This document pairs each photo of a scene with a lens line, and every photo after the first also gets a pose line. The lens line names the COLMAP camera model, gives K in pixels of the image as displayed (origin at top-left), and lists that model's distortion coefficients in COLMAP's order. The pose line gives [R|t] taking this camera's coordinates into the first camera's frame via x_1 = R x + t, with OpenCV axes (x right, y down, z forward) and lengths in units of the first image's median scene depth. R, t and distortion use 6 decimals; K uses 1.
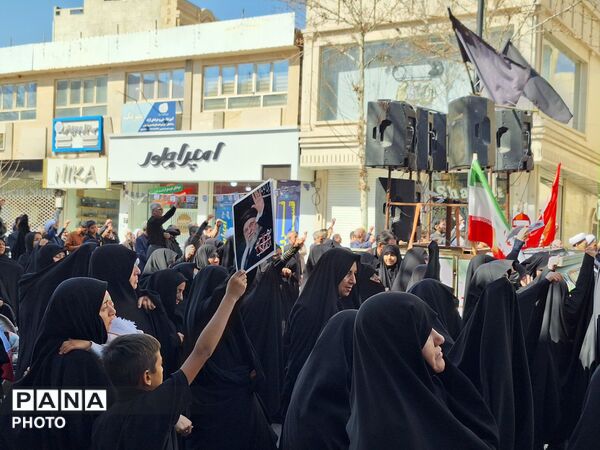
lens RADIAL K [[728.3, 0, 300.0], [0, 728.3, 225.0], [0, 0, 1]] dist [-0.012161, -0.018364]
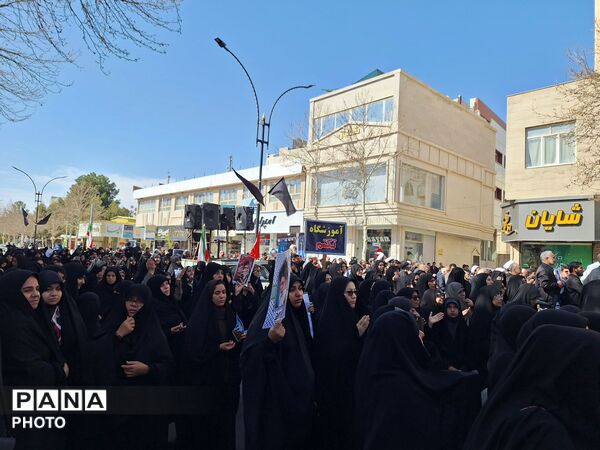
lens RADIAL K [[439.4, 0, 300.0], [0, 439.4, 225.0], [0, 0, 1]] dist [-0.000770, -0.000289]
pose [[0.938603, -0.003703, -0.344979, 0.439578], [-0.025375, 0.996493, -0.079735, 0.022464], [0.344064, 0.083593, 0.935218, -0.258700]]
